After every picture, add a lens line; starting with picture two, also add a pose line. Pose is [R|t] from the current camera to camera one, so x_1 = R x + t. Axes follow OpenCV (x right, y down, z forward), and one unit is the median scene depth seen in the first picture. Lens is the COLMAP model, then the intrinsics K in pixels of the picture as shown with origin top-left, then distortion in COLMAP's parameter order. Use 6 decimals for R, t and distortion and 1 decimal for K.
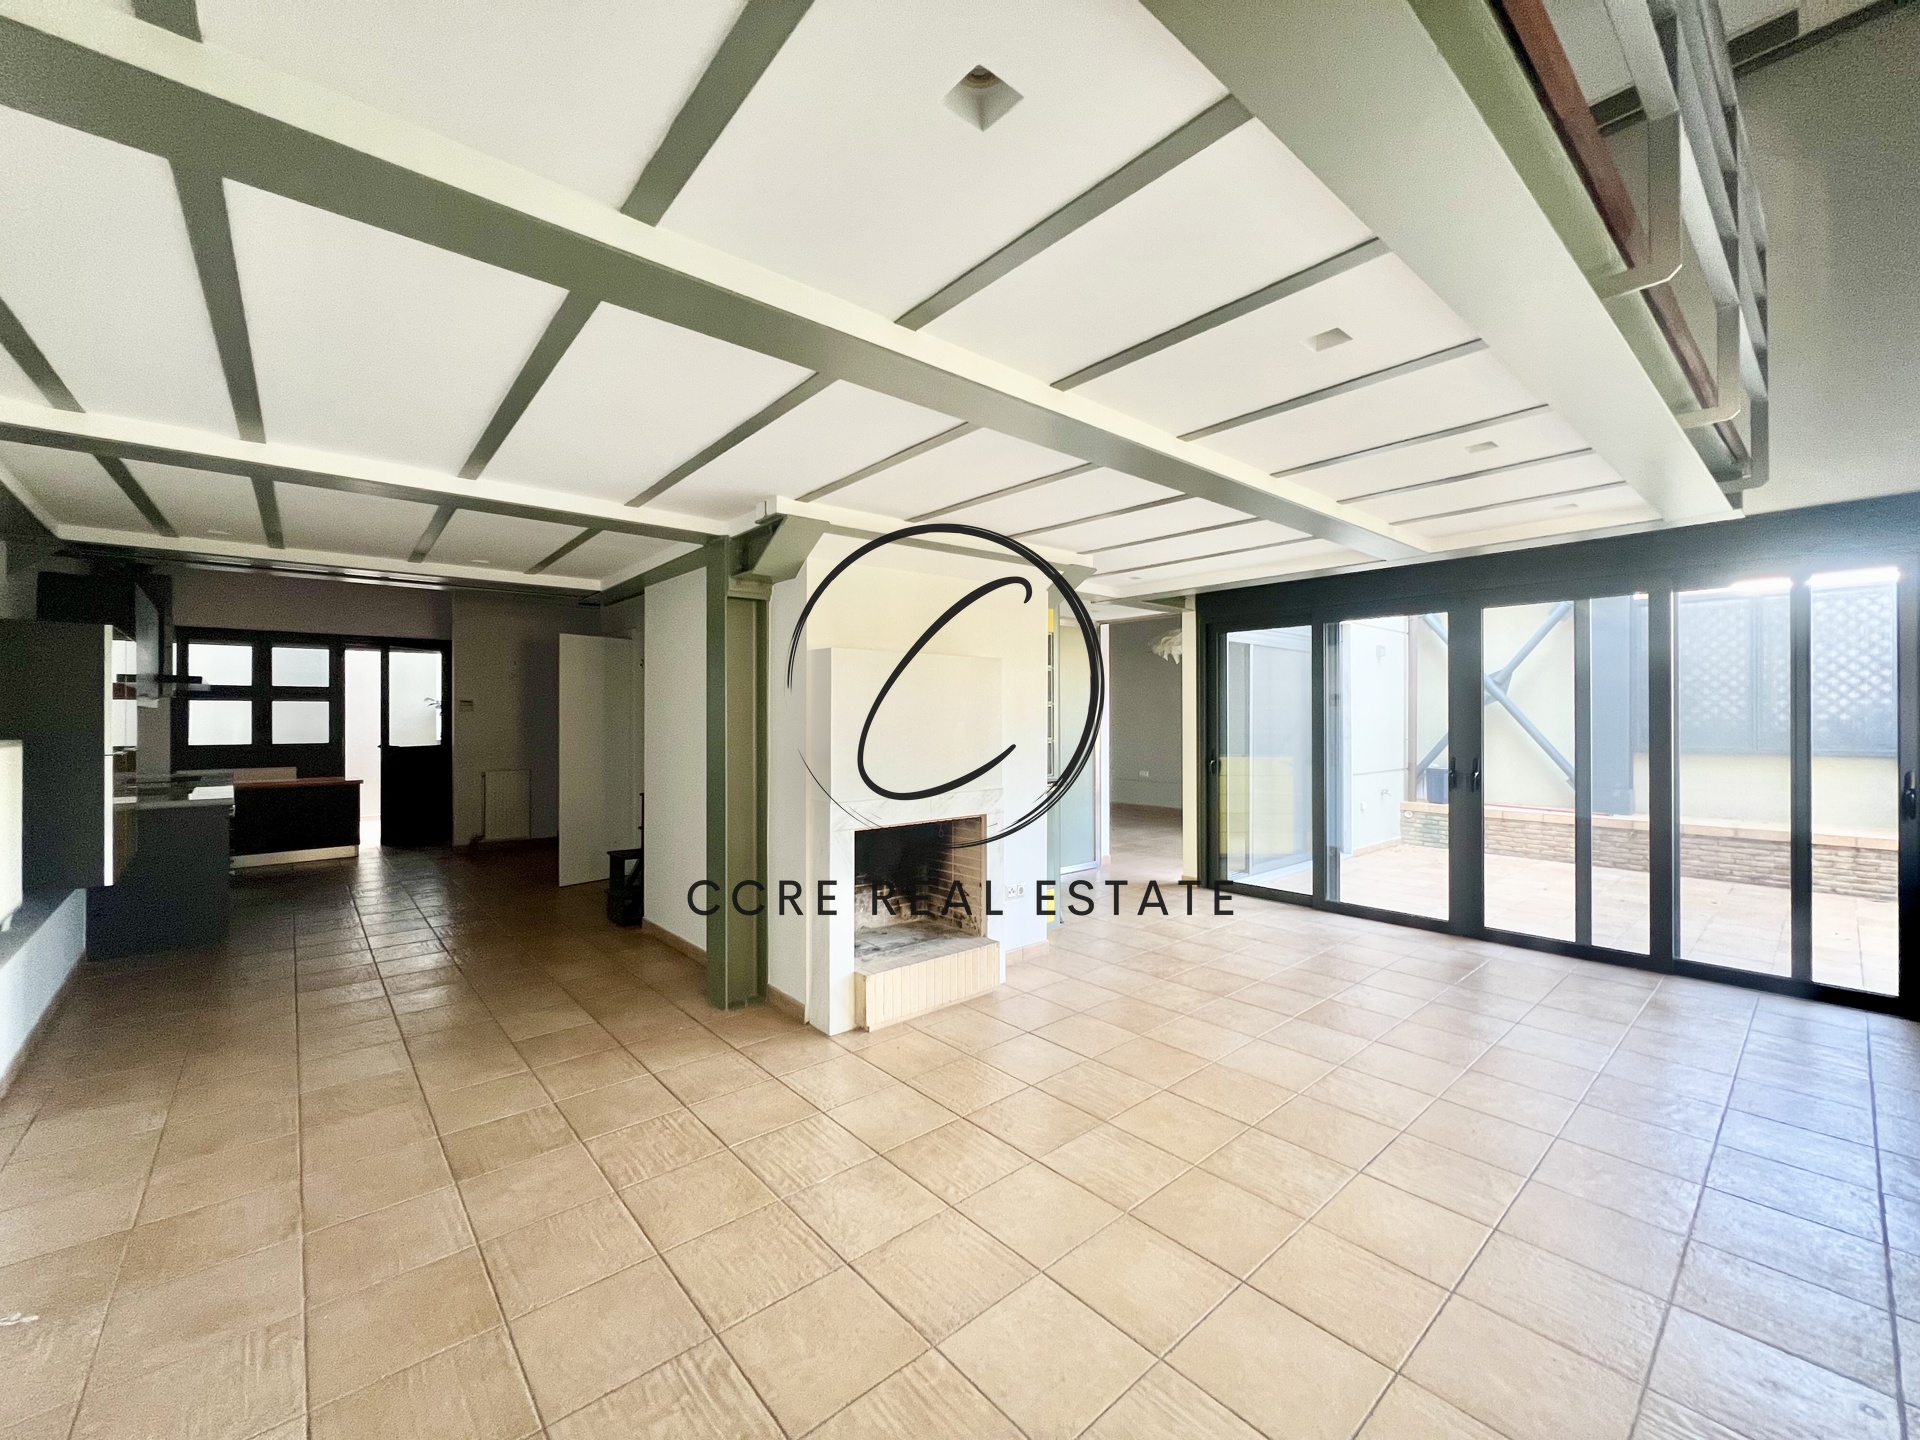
lens RADIAL K [[774.8, 0, 957.8], [0, 774.8, 715.4], [0, 0, 1]] dist [0.000655, 0.000229]
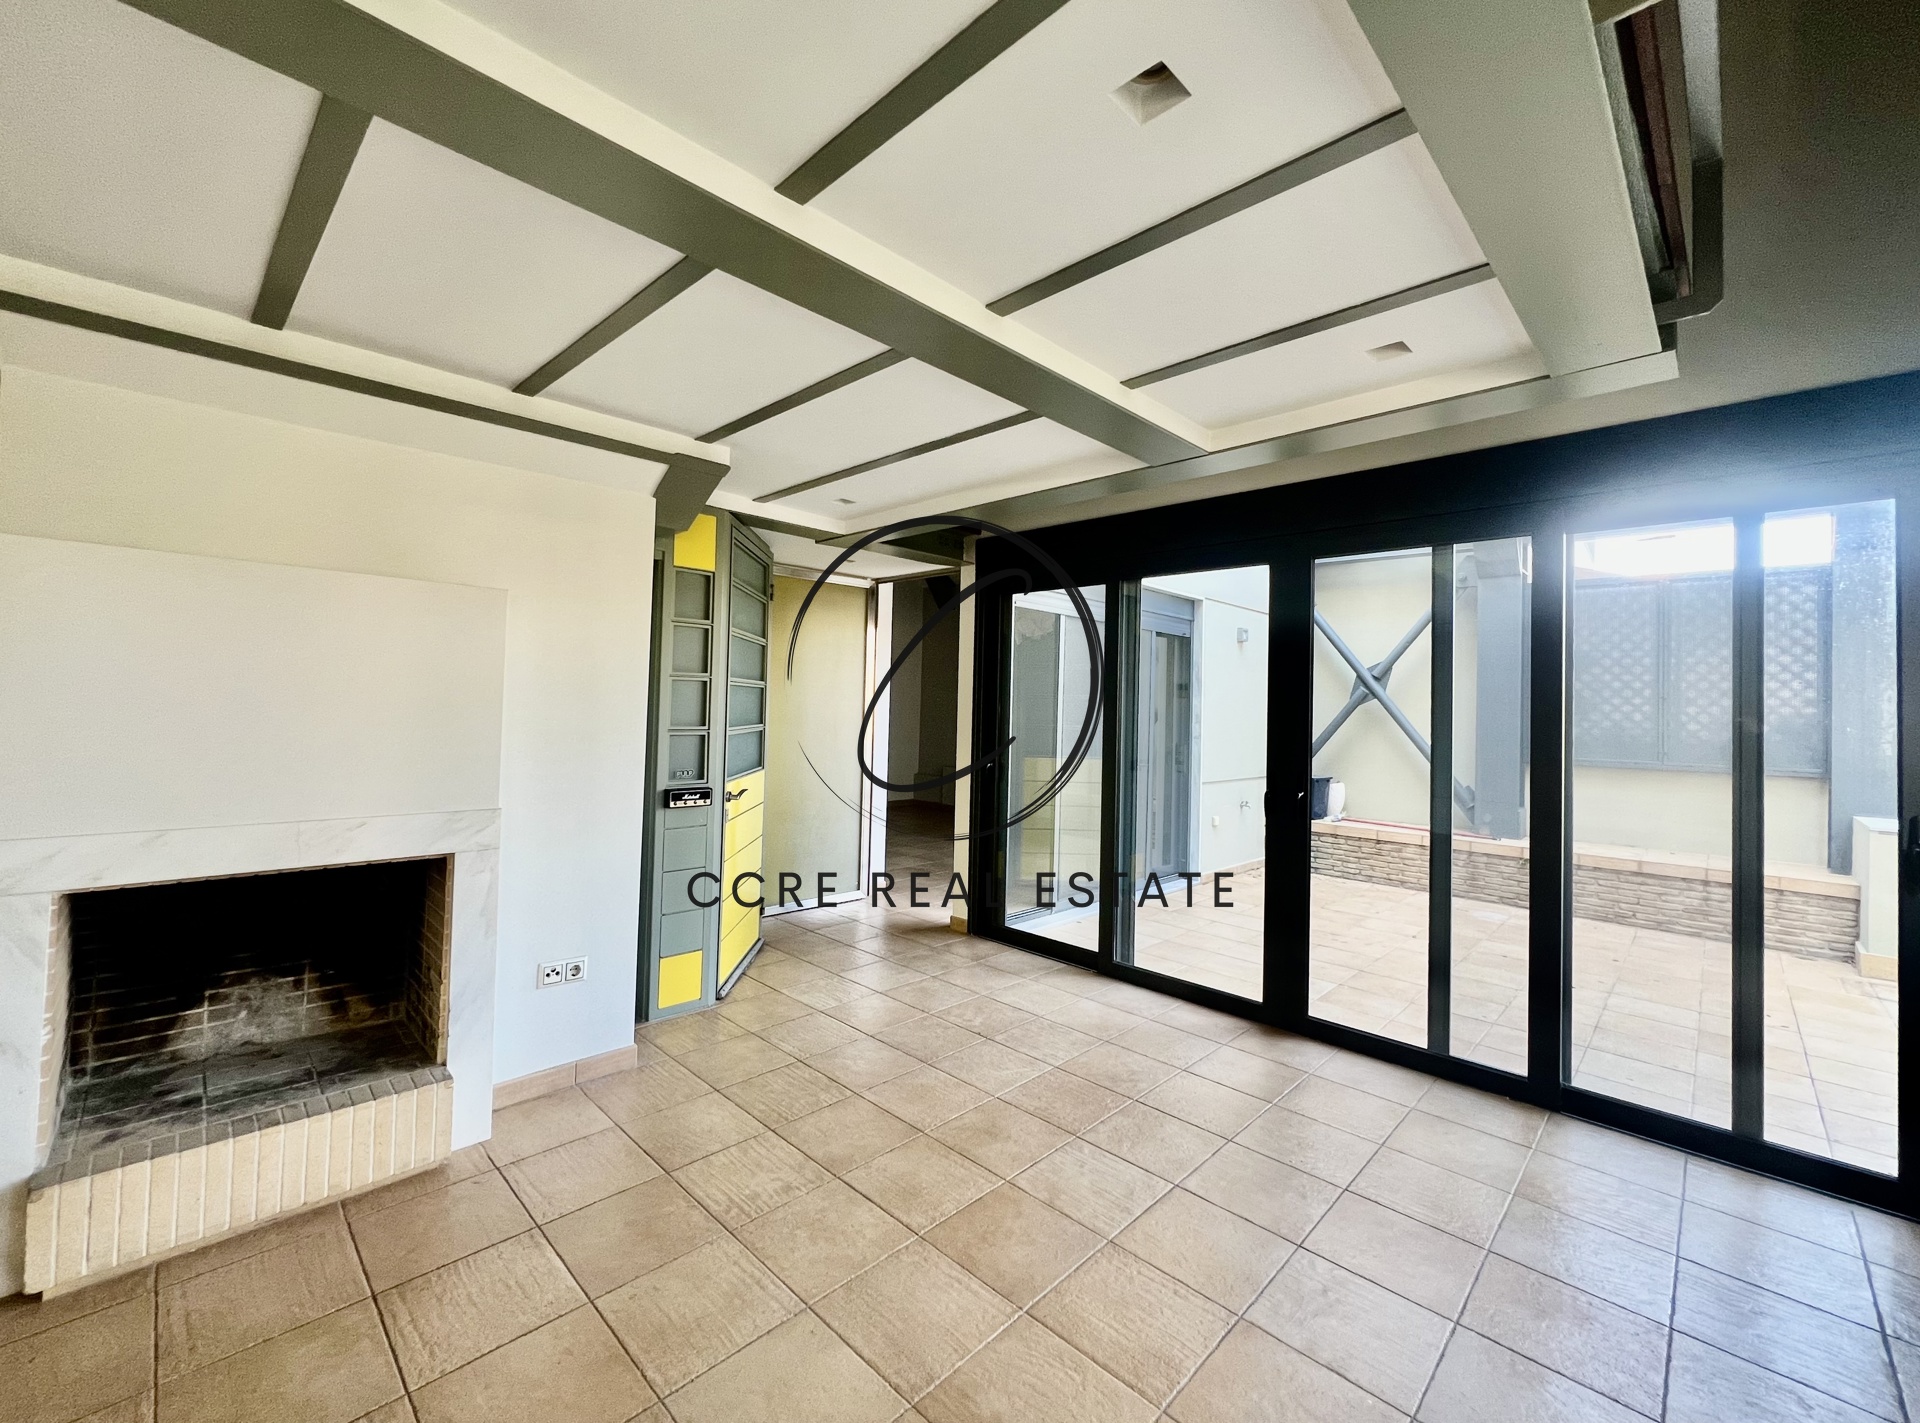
lens RADIAL K [[782.4, 0, 949.8], [0, 782.4, 688.9], [0, 0, 1]] dist [0.000220, -0.000152]
pose [[0.996943, 0.030262, 0.072041, 0.258696], [-0.028673, 0.999324, -0.022994, 0.005355], [-0.072688, 0.020858, 0.997137, 0.274798]]
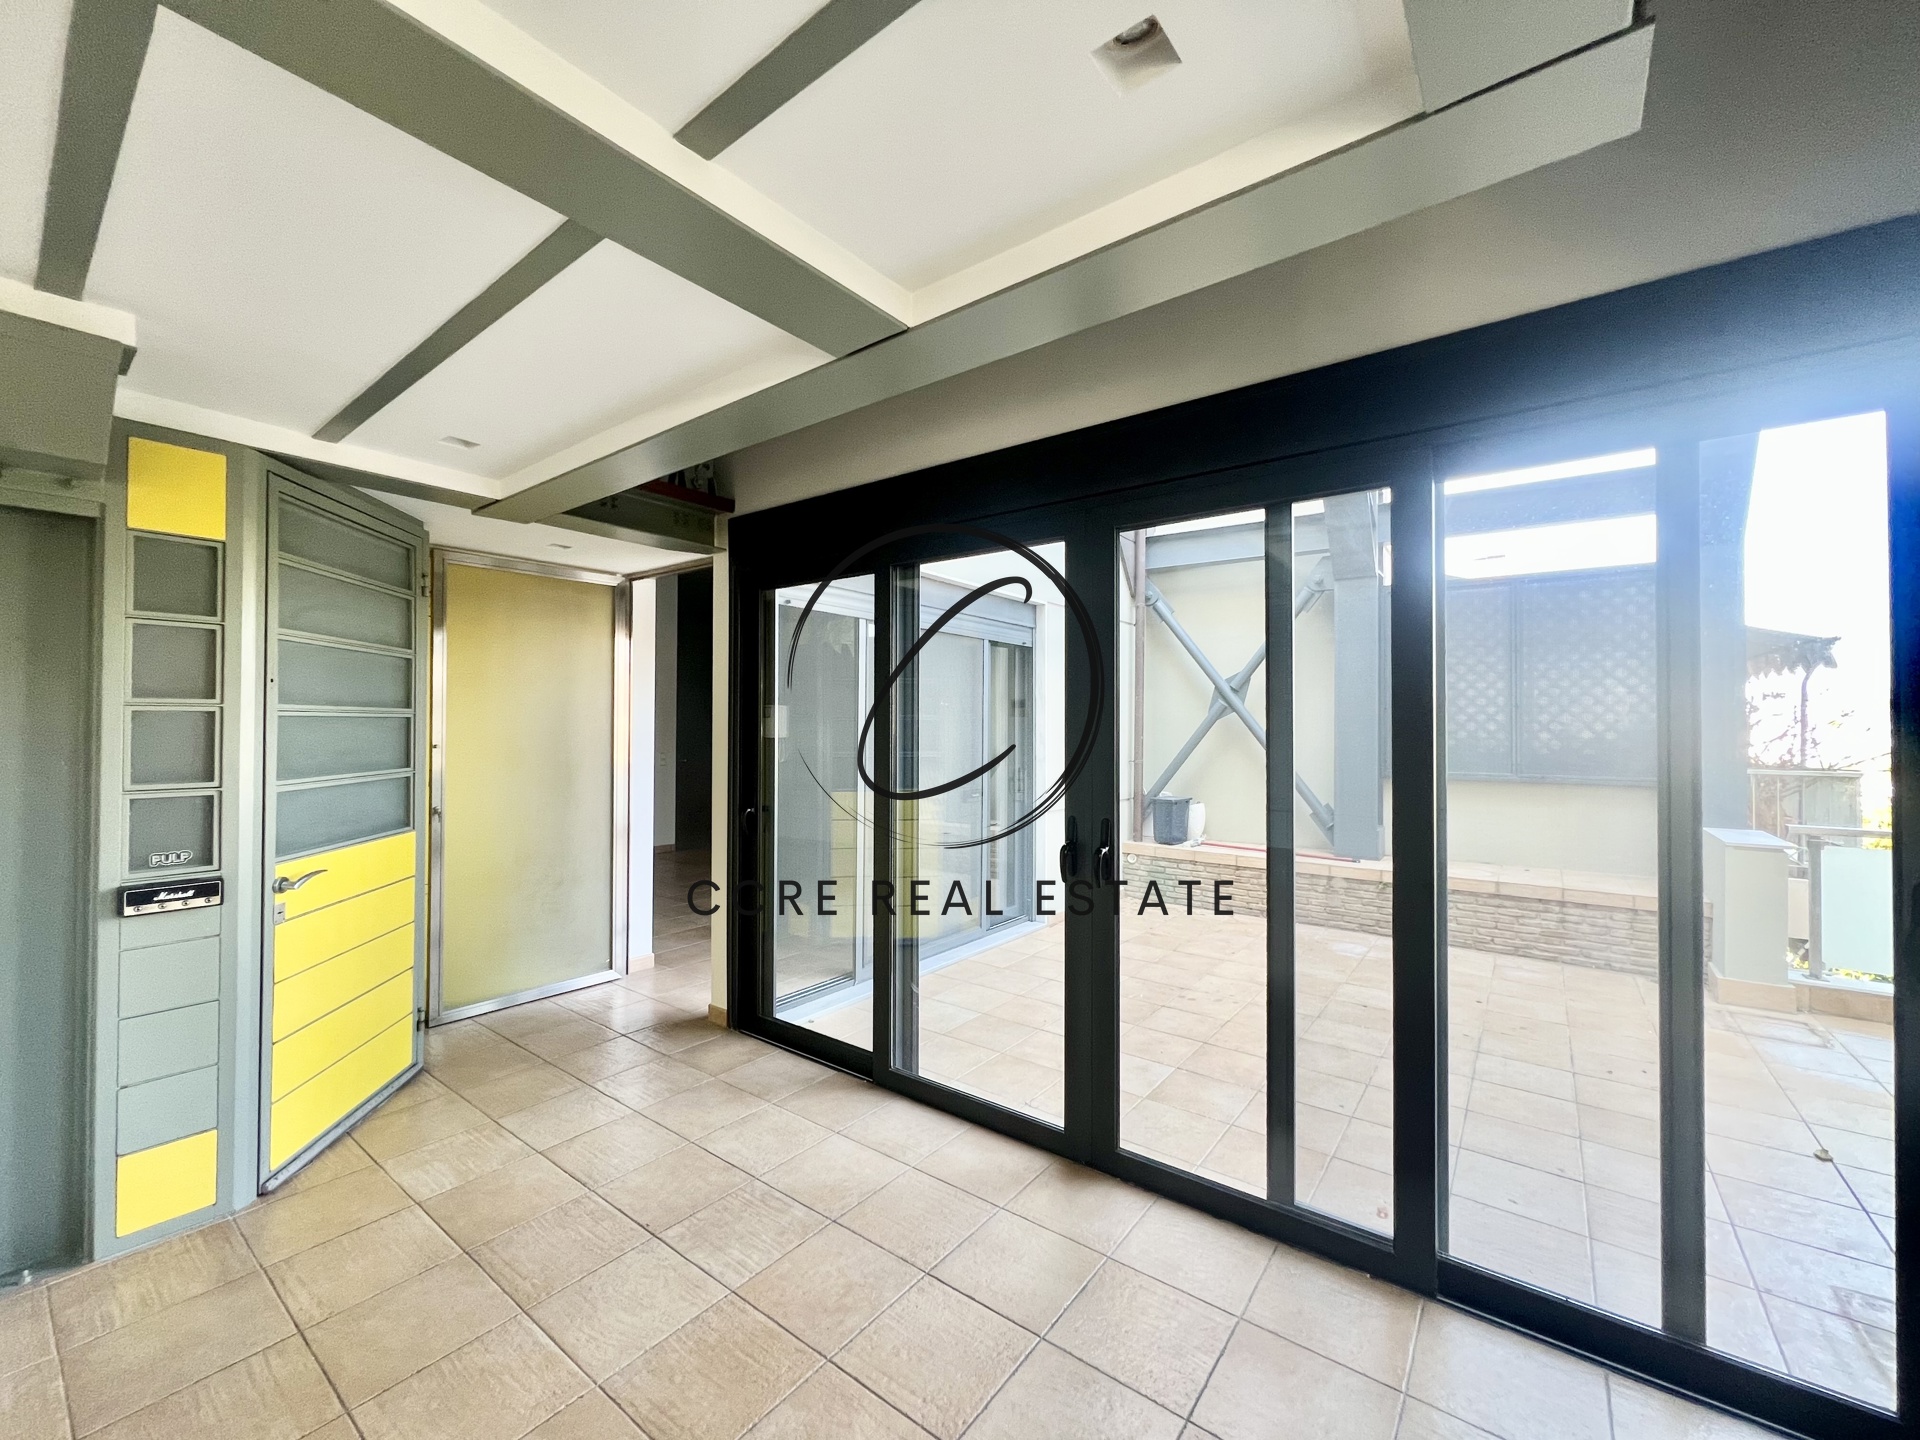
lens RADIAL K [[767.3, 0, 960.0], [0, 767.3, 720.0], [0, 0, 1]] dist [-0.002874, -0.000092]
pose [[0.979139, 0.007641, 0.203048, 0.404909], [-0.006130, 0.999949, -0.008068, -0.004588], [-0.203100, 0.006655, 0.979135, 0.449656]]
